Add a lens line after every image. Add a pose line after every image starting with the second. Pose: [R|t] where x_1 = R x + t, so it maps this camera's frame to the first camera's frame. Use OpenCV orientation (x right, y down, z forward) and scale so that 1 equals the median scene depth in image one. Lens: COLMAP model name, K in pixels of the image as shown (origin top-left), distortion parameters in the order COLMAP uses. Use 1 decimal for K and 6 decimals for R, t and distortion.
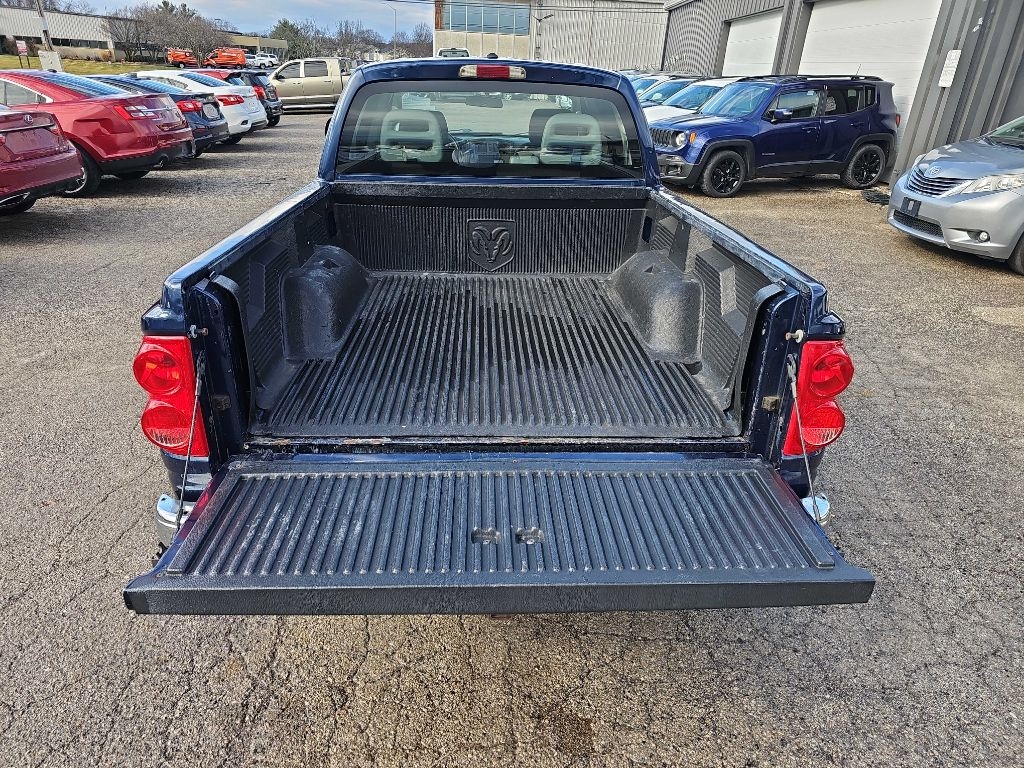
lens RADIAL K [[678.8, 0, 519.6], [0, 678.8, 386.7], [0, 0, 1]] dist [0.017595, -0.012997]
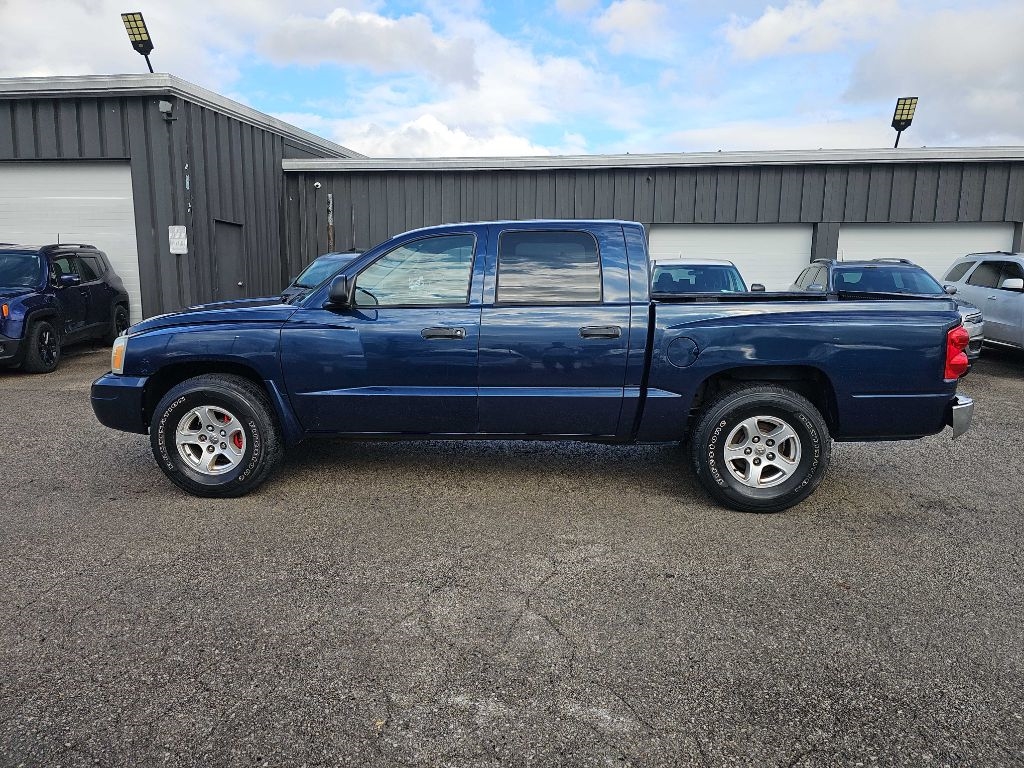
lens RADIAL K [[675.0, 0, 513.7], [0, 675.0, 382.3], [0, 0, 1]] dist [0.027271, -0.006960]
pose [[0.098516, -0.193782, 0.976086, -0.737896], [0.421221, 0.896776, 0.135523, -0.205789], [-0.901592, 0.397796, 0.169971, 0.487619]]
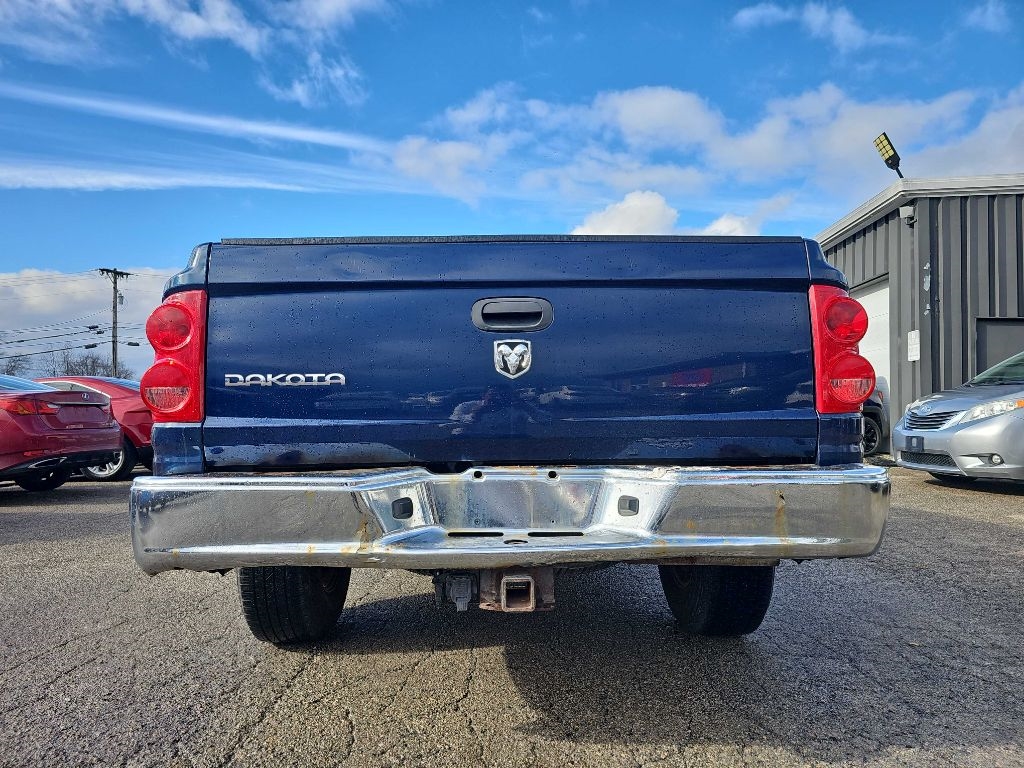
lens RADIAL K [[675.0, 0, 521.1], [0, 675.0, 383.8], [0, 0, 1]] dist [0.027271, -0.006960]
pose [[0.998934, -0.044457, -0.012444, -0.000442], [0.033173, 0.878691, -0.476238, 0.133460], [0.032107, 0.475317, 0.879228, 0.041872]]
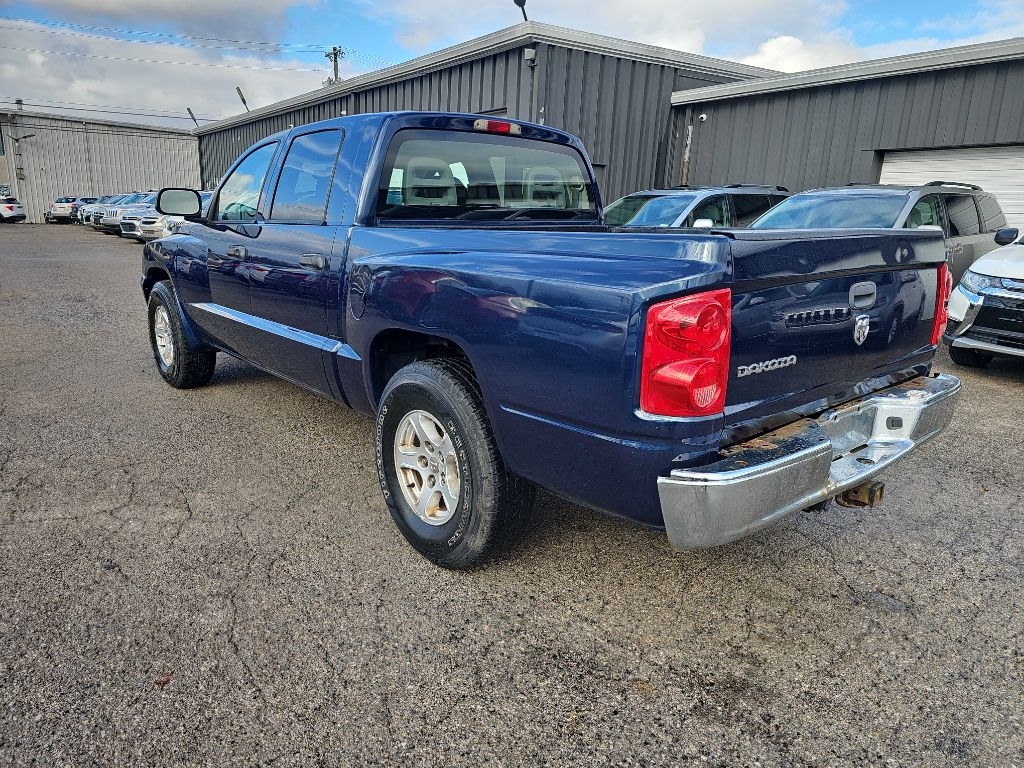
lens RADIAL K [[675.0, 0, 514.4], [0, 675.0, 383.7], [0, 0, 1]] dist [0.027271, -0.006960]
pose [[0.780036, -0.168964, 0.602491, -0.334880], [0.272055, 0.958663, -0.083376, 0.016224], [-0.563498, 0.228947, 0.793759, 0.092458]]
